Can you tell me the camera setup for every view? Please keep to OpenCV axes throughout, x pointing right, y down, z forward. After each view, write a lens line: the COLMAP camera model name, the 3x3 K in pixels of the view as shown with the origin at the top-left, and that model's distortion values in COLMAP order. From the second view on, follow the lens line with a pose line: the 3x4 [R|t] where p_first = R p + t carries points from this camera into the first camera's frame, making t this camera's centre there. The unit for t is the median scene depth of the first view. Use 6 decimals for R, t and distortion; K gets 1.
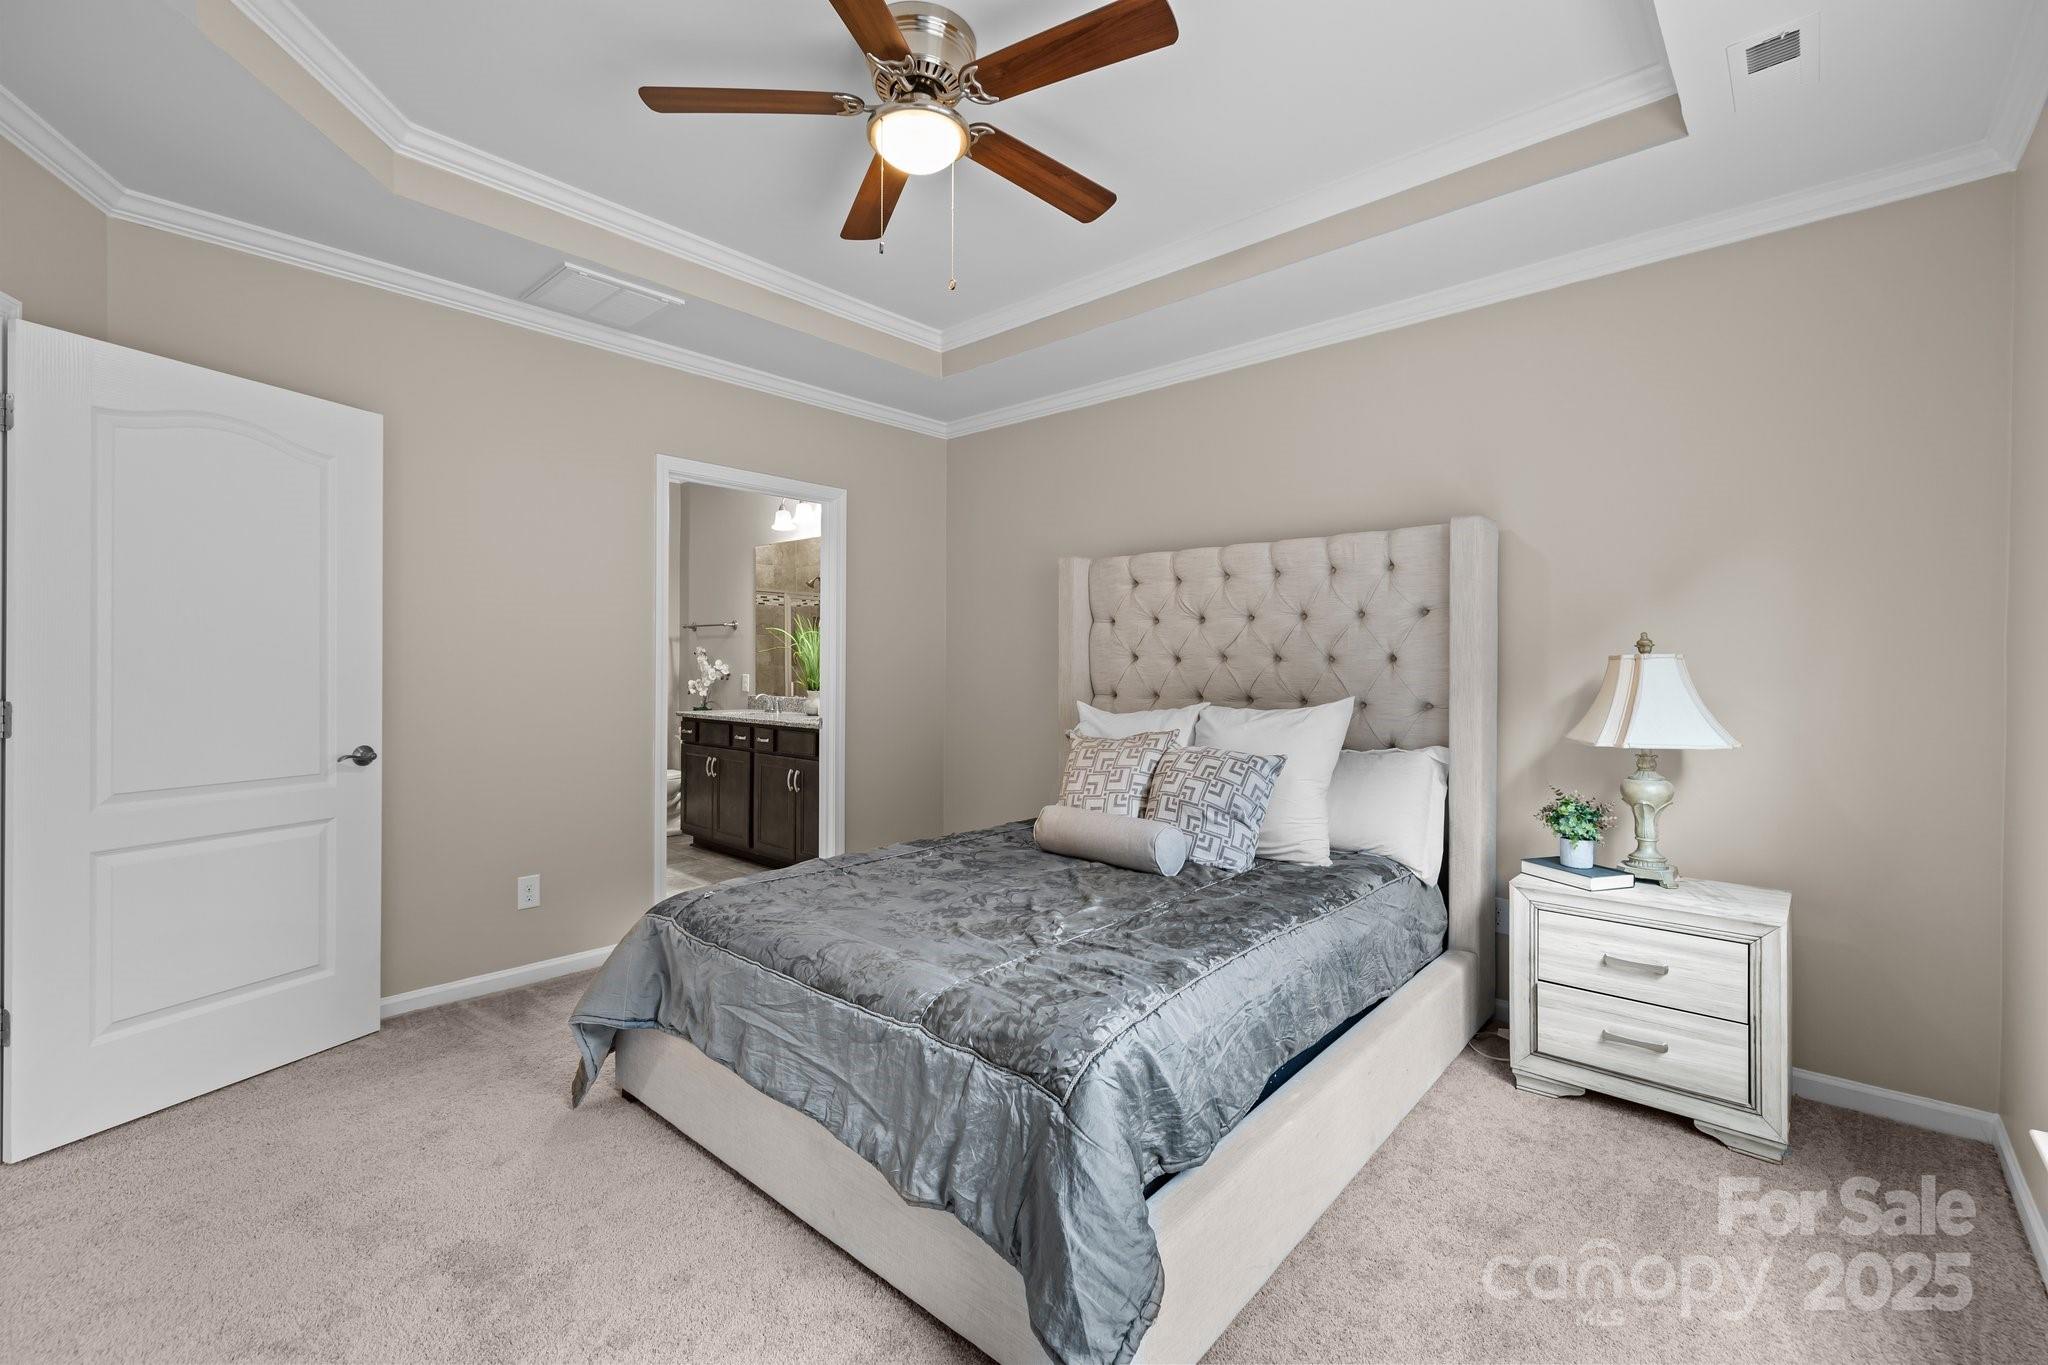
lens RADIAL K [[877.7, 0, 1004.3], [0, 877.7, 661.9], [0, 0, 1]] dist [-0.002136, -0.000113]
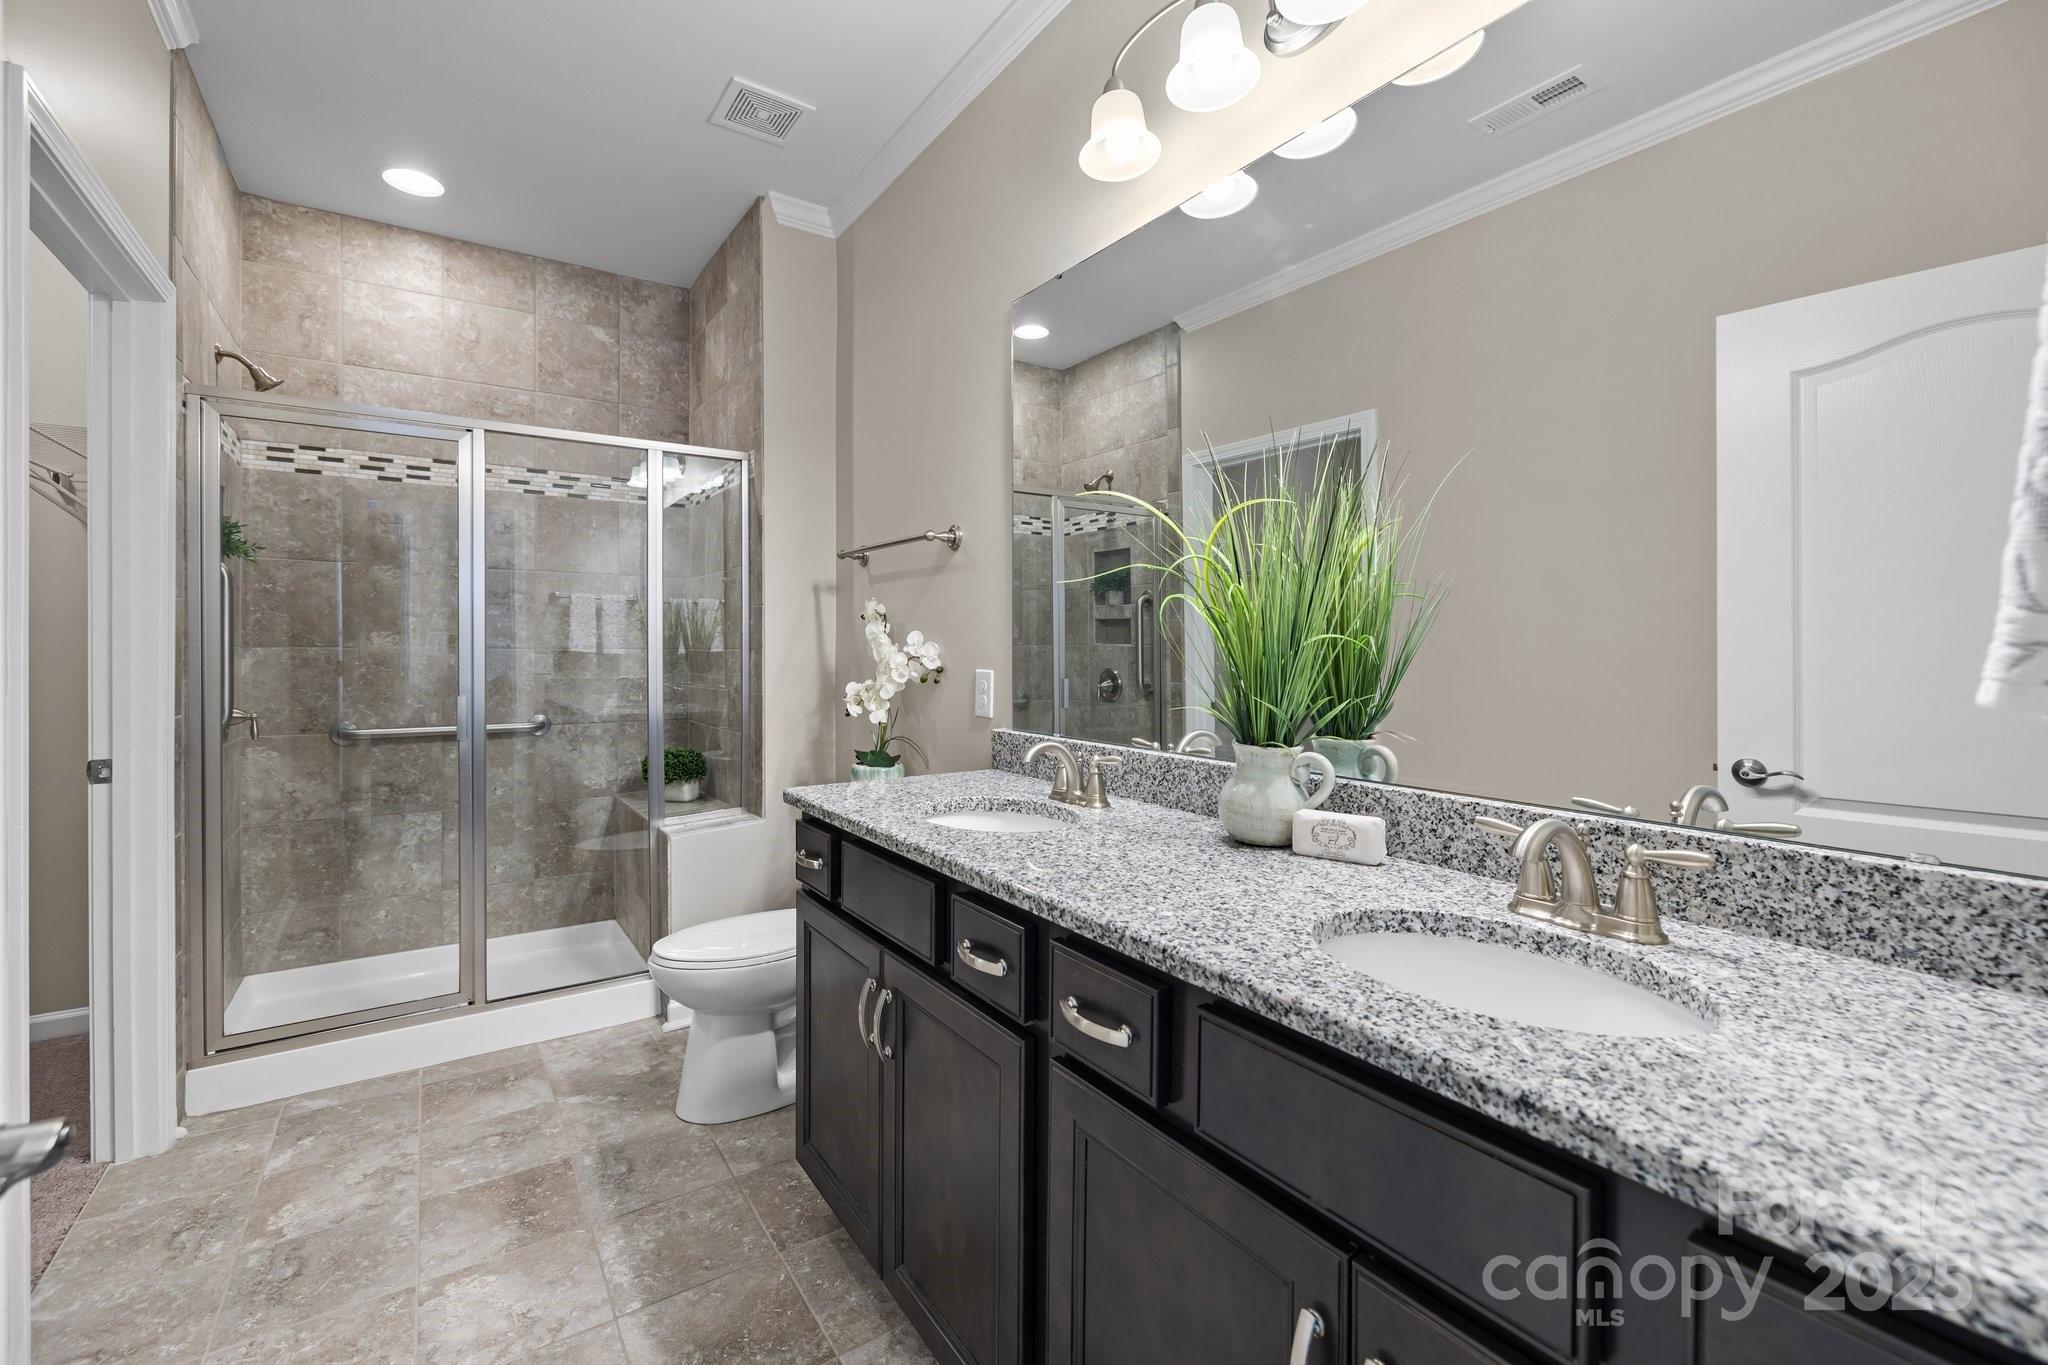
lens RADIAL K [[877.7, 0, 1004.3], [0, 877.7, 661.9], [0, 0, 1]] dist [-0.002136, -0.000113]
pose [[0.971442, 0.002967, -0.237258, -0.194636], [0.002430, 0.999745, 0.022455, 0.002513], [0.237264, -0.022390, 0.971187, 0.630652]]
